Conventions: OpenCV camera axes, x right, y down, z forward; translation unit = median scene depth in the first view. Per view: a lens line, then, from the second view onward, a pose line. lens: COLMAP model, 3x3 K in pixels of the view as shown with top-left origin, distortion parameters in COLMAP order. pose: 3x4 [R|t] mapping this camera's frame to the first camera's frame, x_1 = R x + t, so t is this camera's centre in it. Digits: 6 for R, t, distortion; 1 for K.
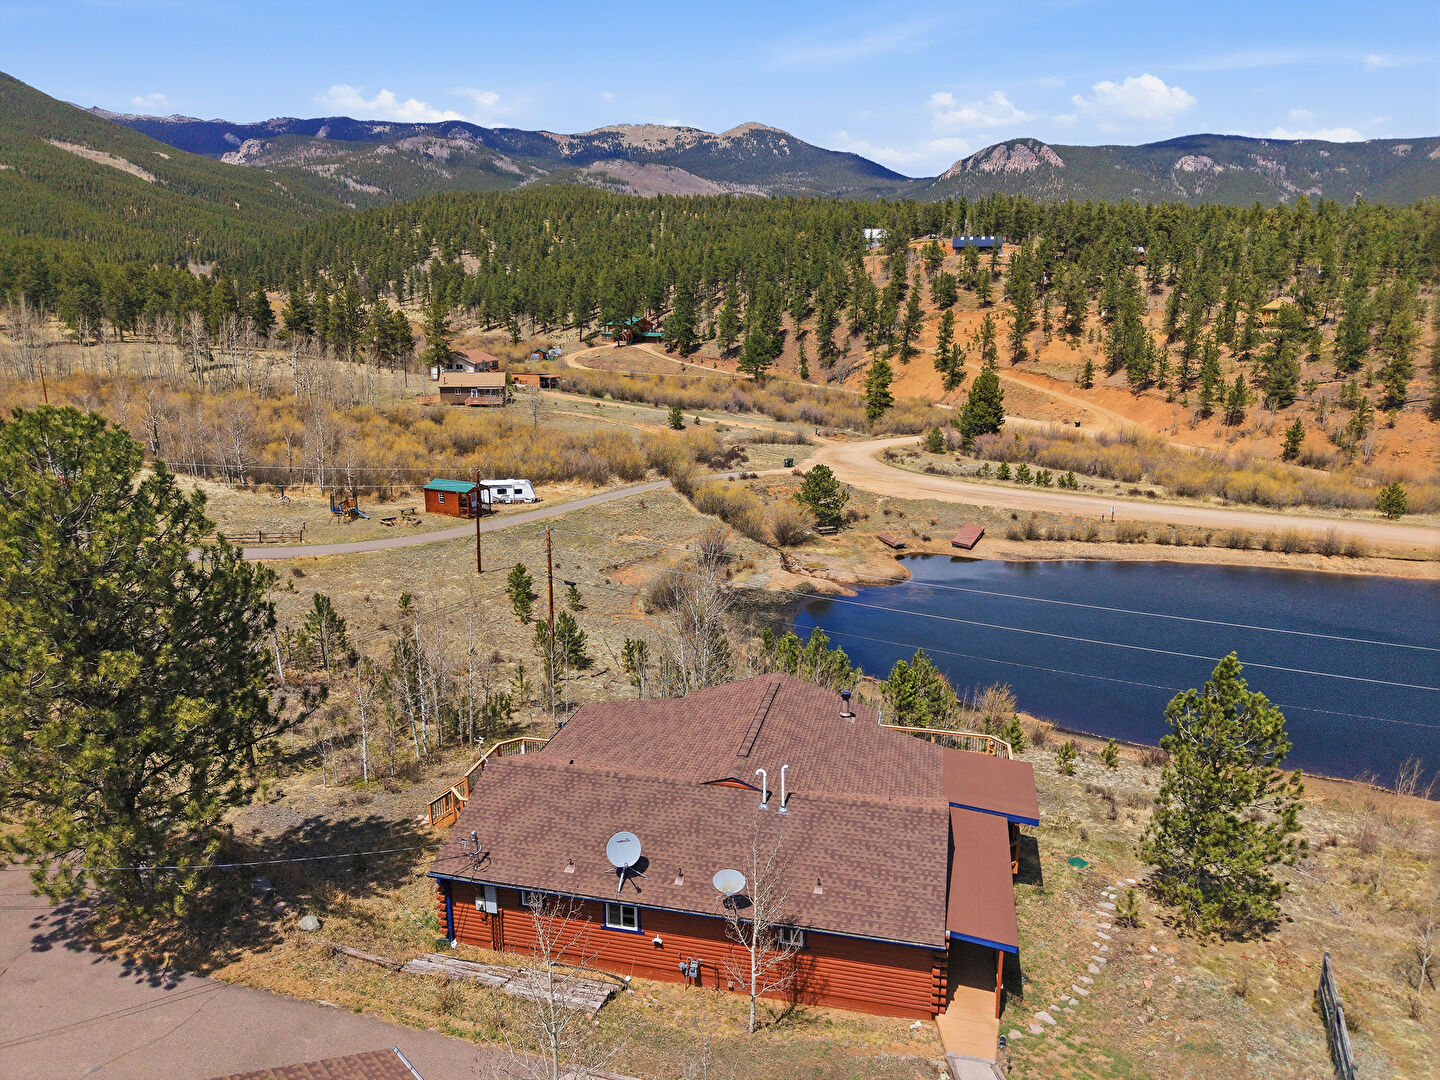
lens RADIAL K [[964.9, 0, 727.3], [0, 964.9, 543.0], [0, 0, 1]] dist [0.030101, -0.029758]
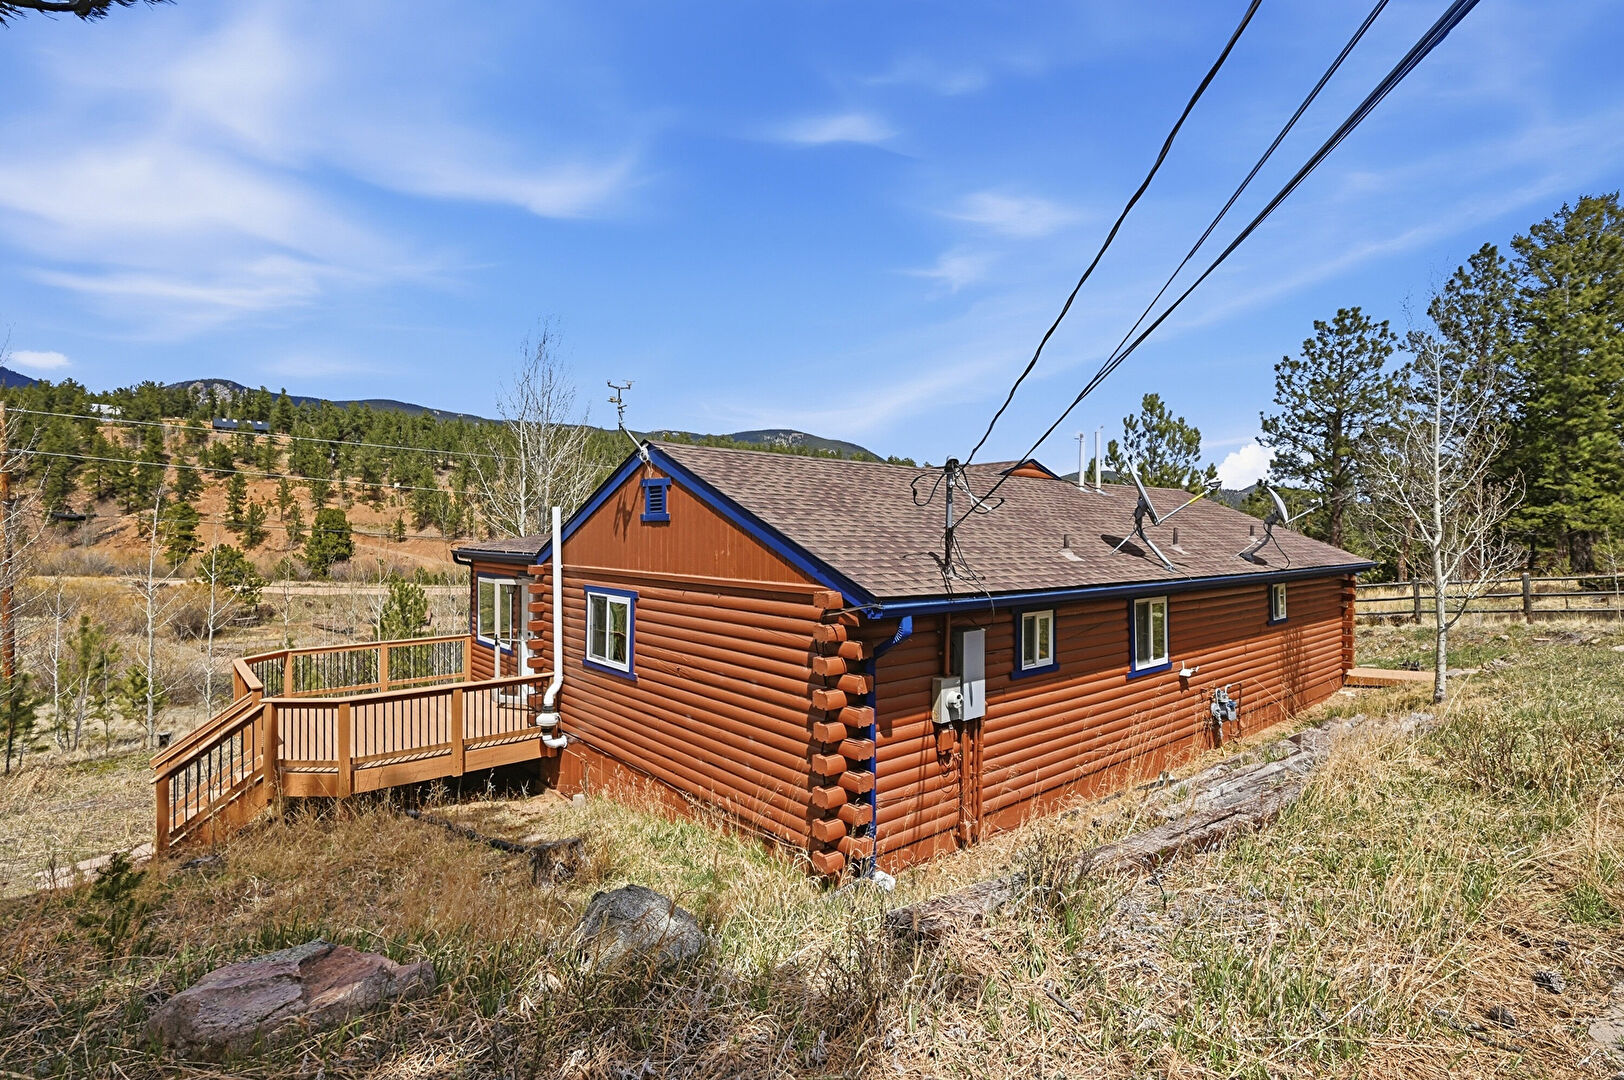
lens RADIAL K [[757.5, 0, 825.7], [0, 757.5, 531.7], [0, 0, 1]] dist [-0.003856, -0.000875]
pose [[0.578091, 0.000352, 0.815972, -0.065113], [0.192540, 0.971703, -0.136827, 0.047643], [-0.792931, 0.236206, 0.561665, 0.121640]]
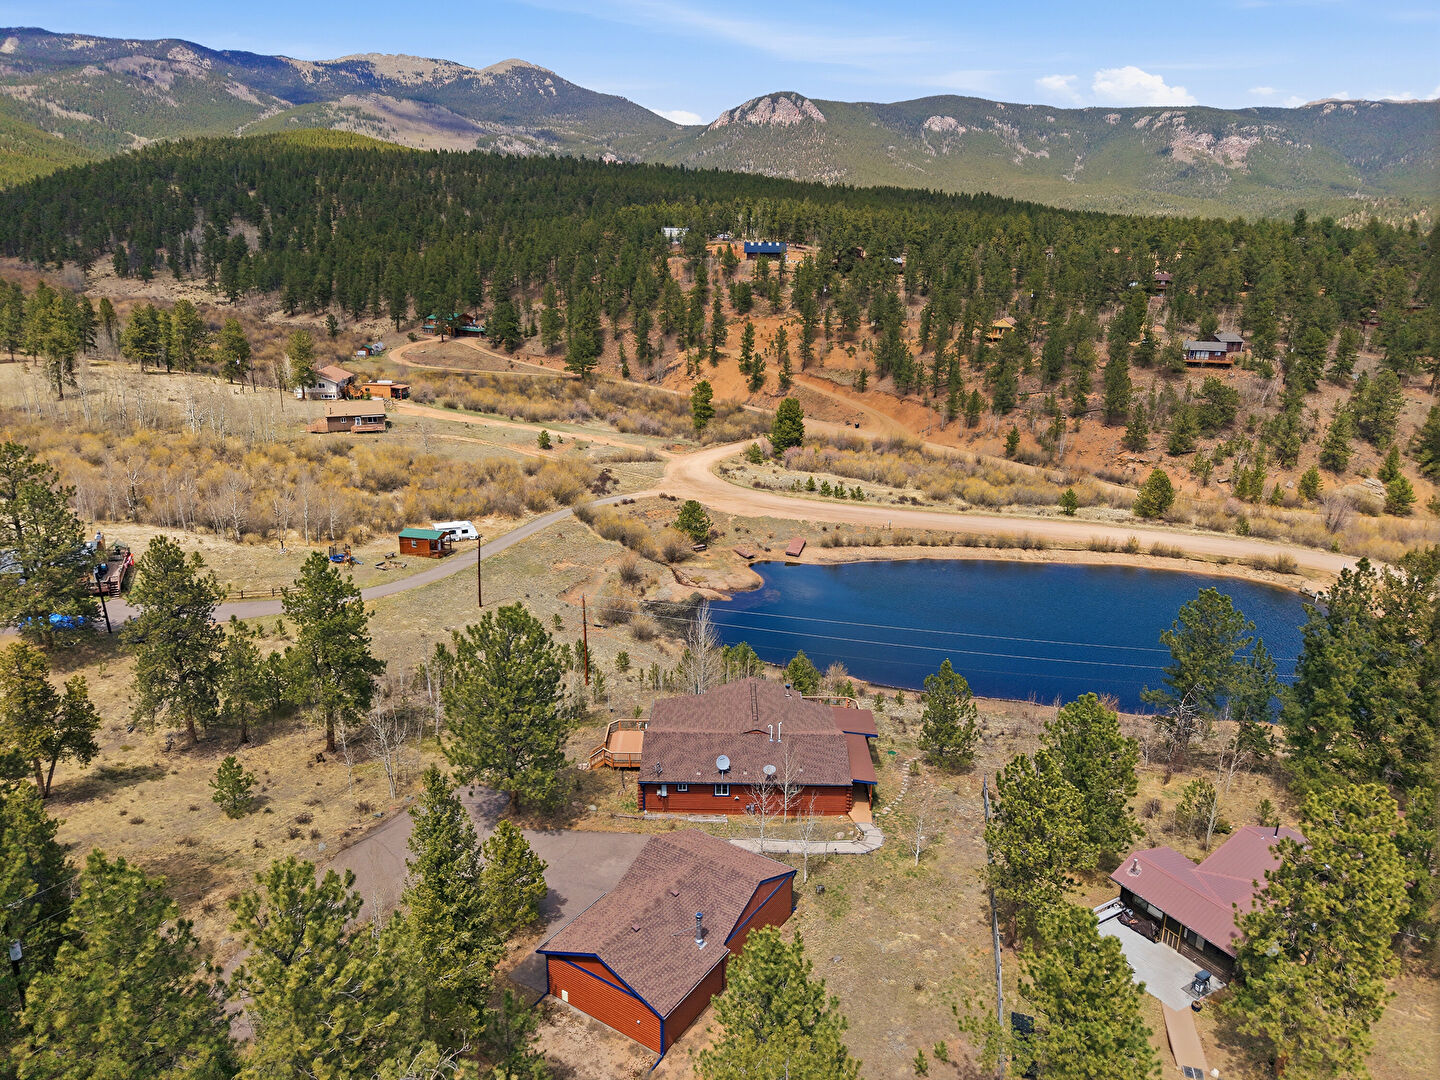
lens RADIAL K [[964.9, 0, 727.1], [0, 964.9, 540.9], [0, 0, 1]] dist [0.030101, -0.029758]
pose [[0.974844, -0.053549, 0.216362, -0.078404], [0.042364, 0.997531, 0.056010, -0.049937], [-0.218827, -0.045435, 0.974705, -0.179093]]
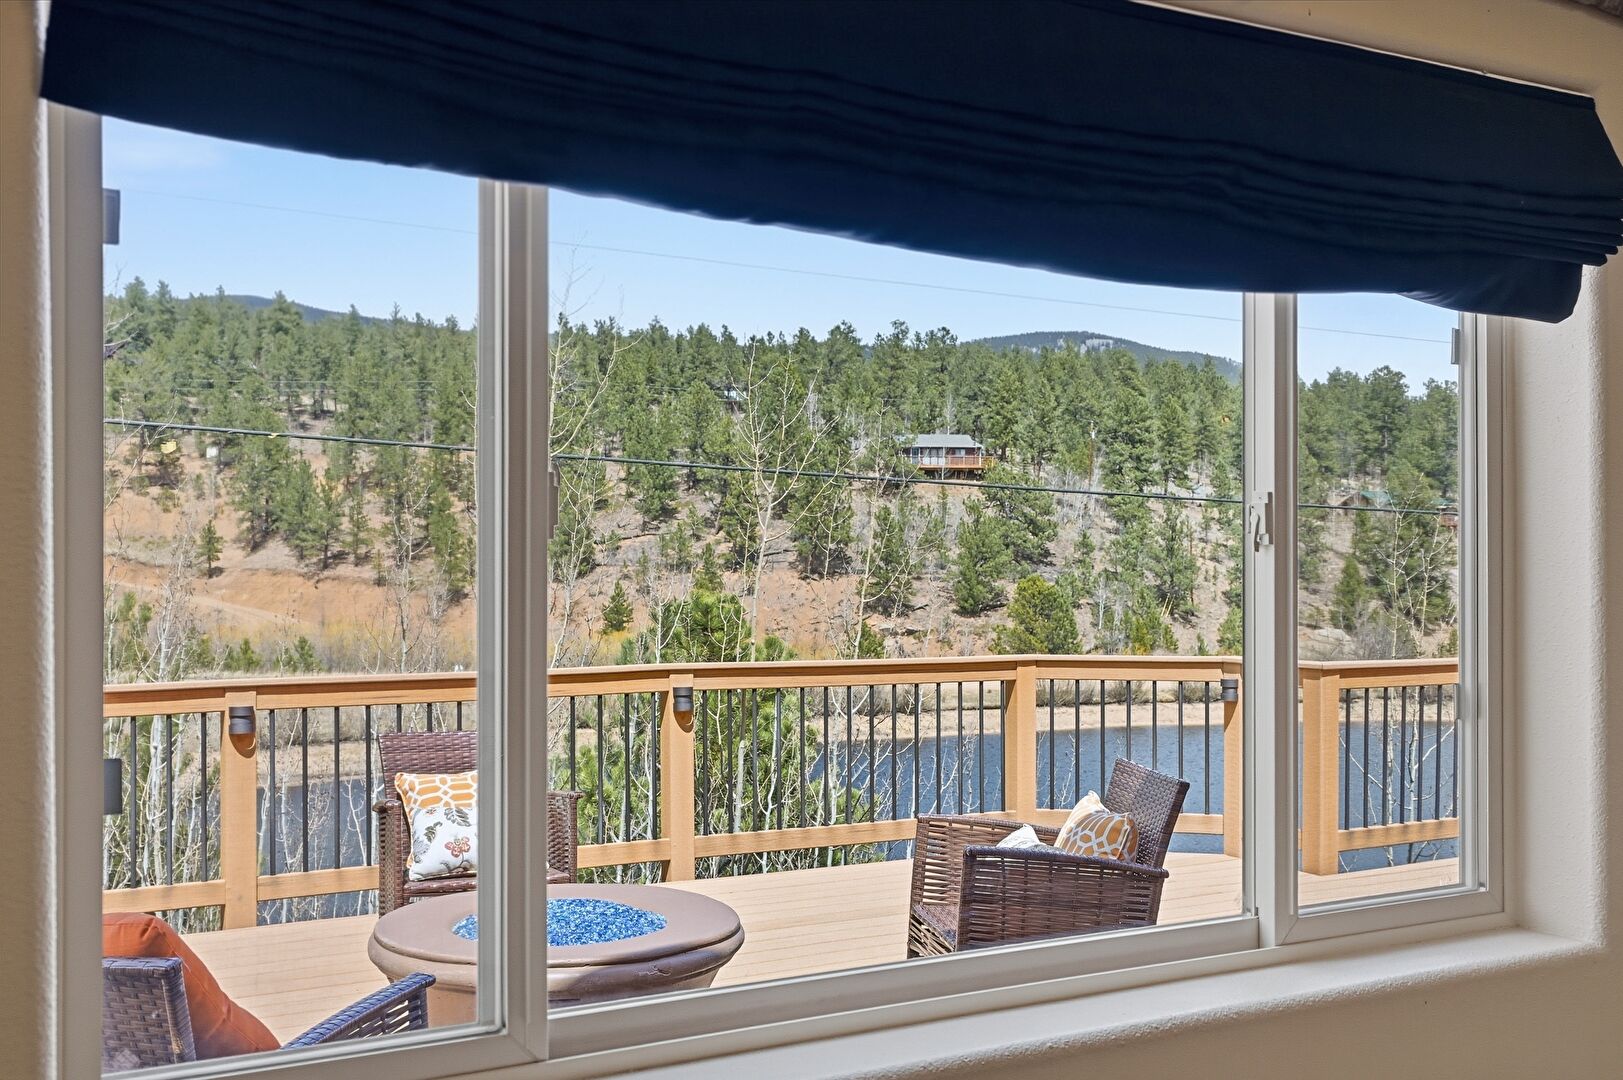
lens RADIAL K [[1693.4, 0, 821.5], [0, 1693.4, 551.1], [0, 0, 1]] dist [0.071578, 0.000000]
pose [[0.728447, 0.001886, 0.685100, -0.002580], [0.166231, 0.969627, -0.179418, 0.040418], [-0.664629, 0.244581, 0.706008, 0.179848]]
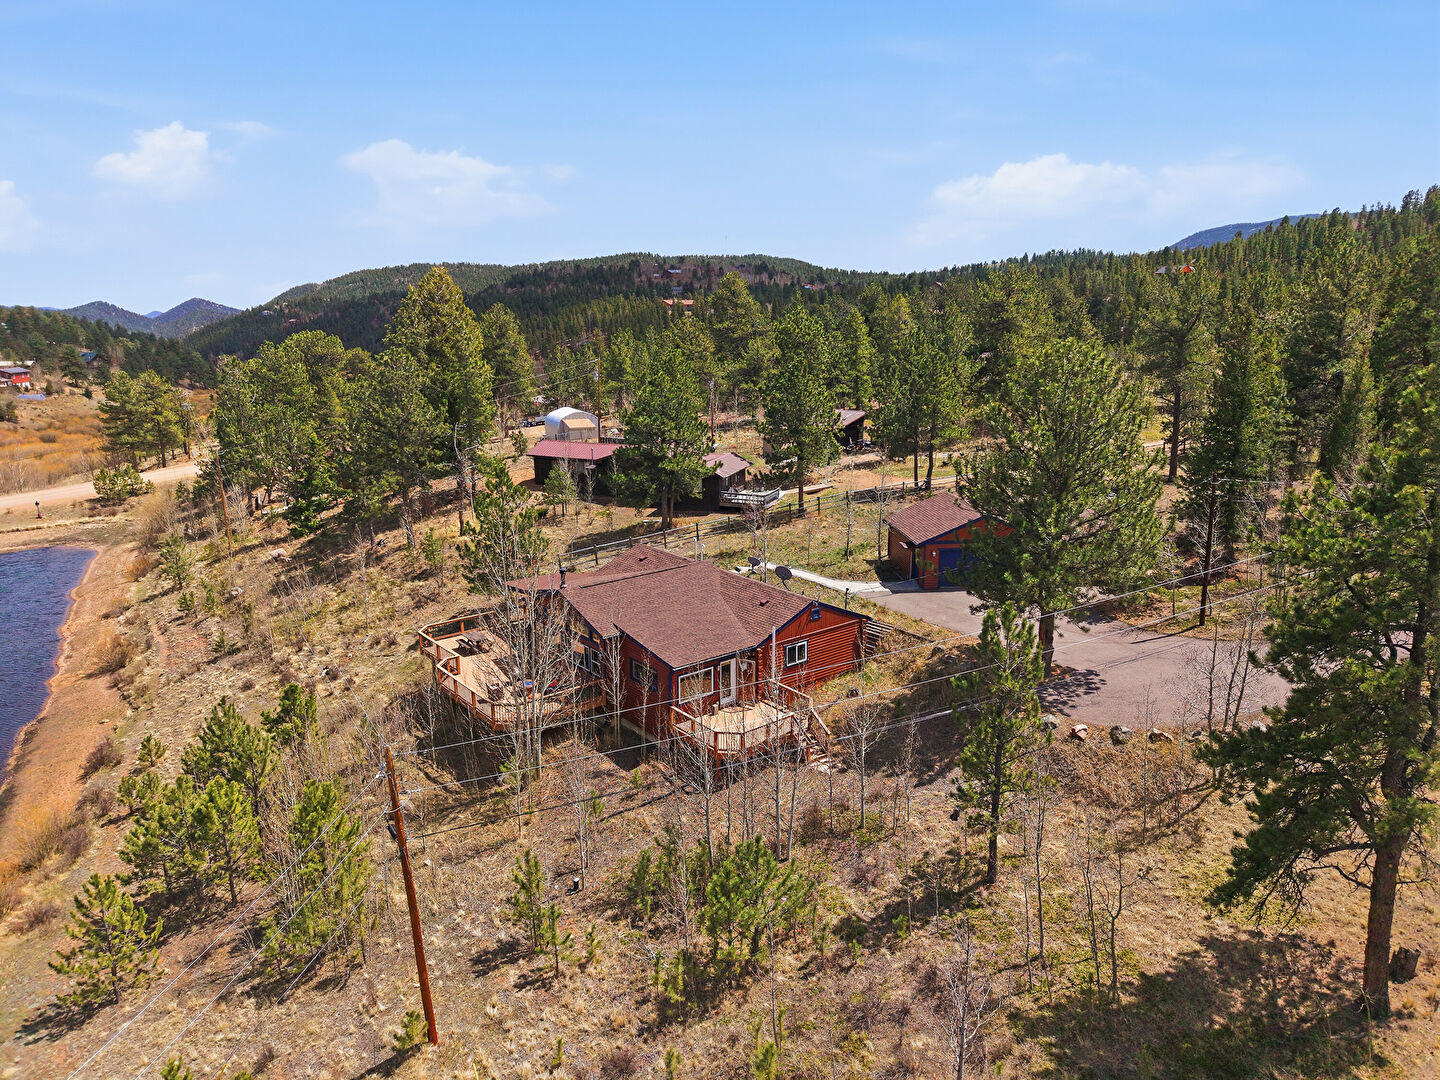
lens RADIAL K [[964.9, 0, 724.7], [0, 964.9, 538.8], [0, 0, 1]] dist [0.030101, -0.029758]
pose [[-0.785750, -0.138457, 0.602848, -0.149908], [0.151711, 0.901715, 0.404837, -0.068636], [-0.599650, 0.409559, -0.687518, 0.306261]]
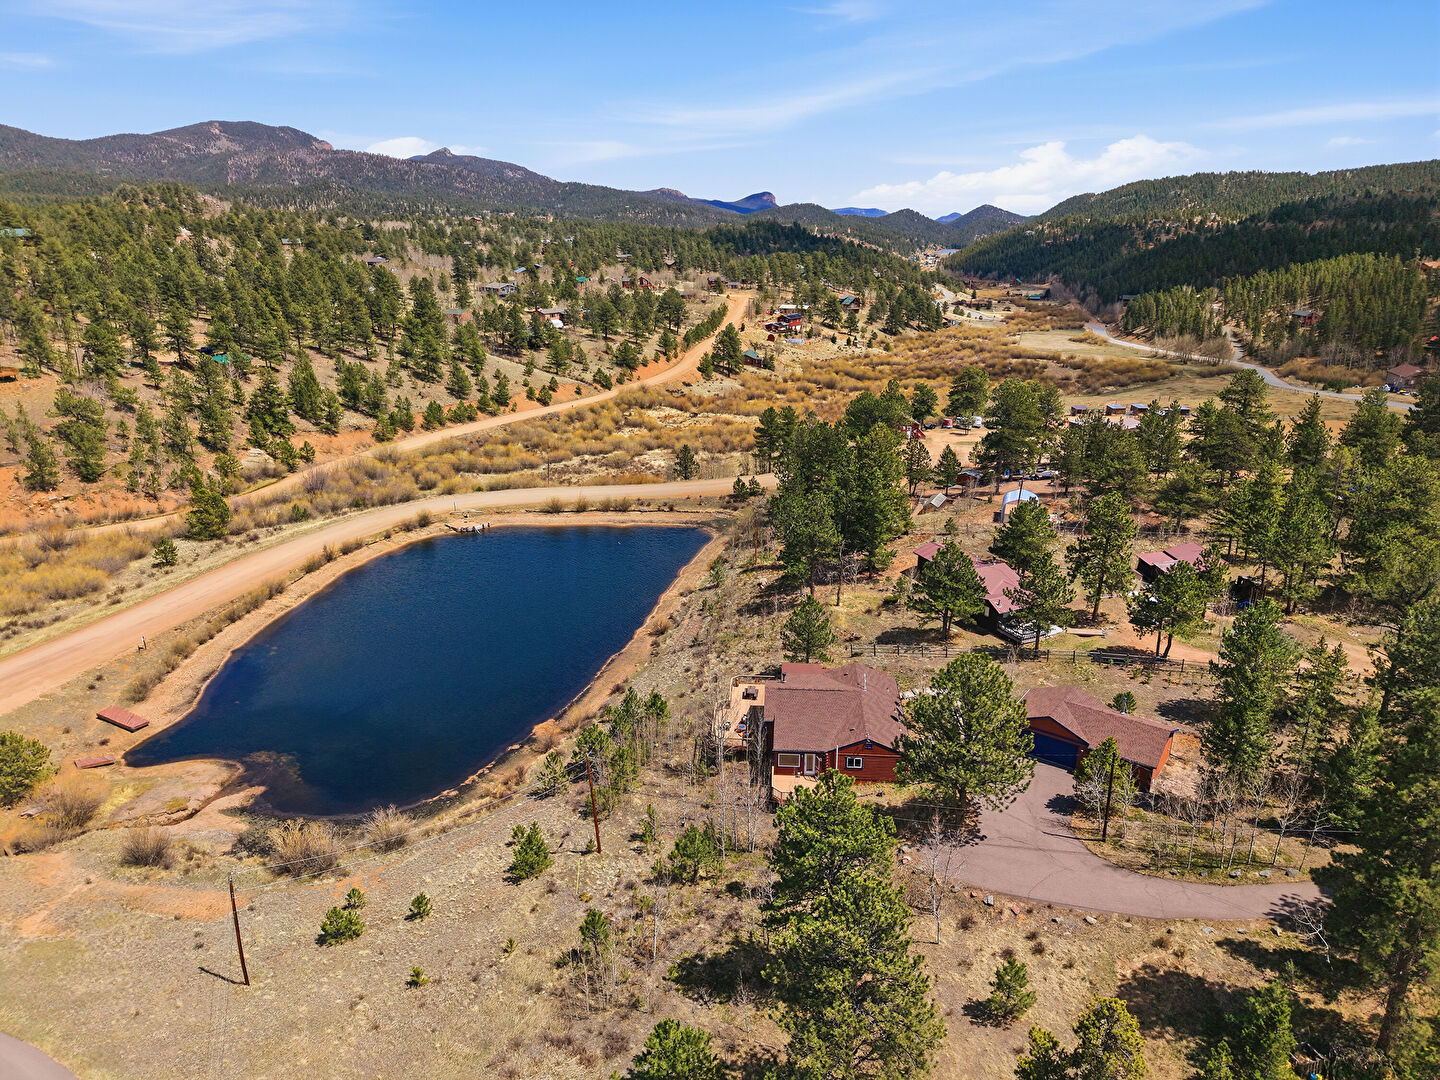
lens RADIAL K [[964.9, 0, 731.3], [0, 964.9, 538.7], [0, 0, 1]] dist [0.030101, -0.029758]
pose [[-0.165811, -0.317048, 0.933803, -0.370762], [0.233782, 0.907280, 0.349554, -0.191308], [-0.958046, 0.276266, -0.076317, 0.214212]]
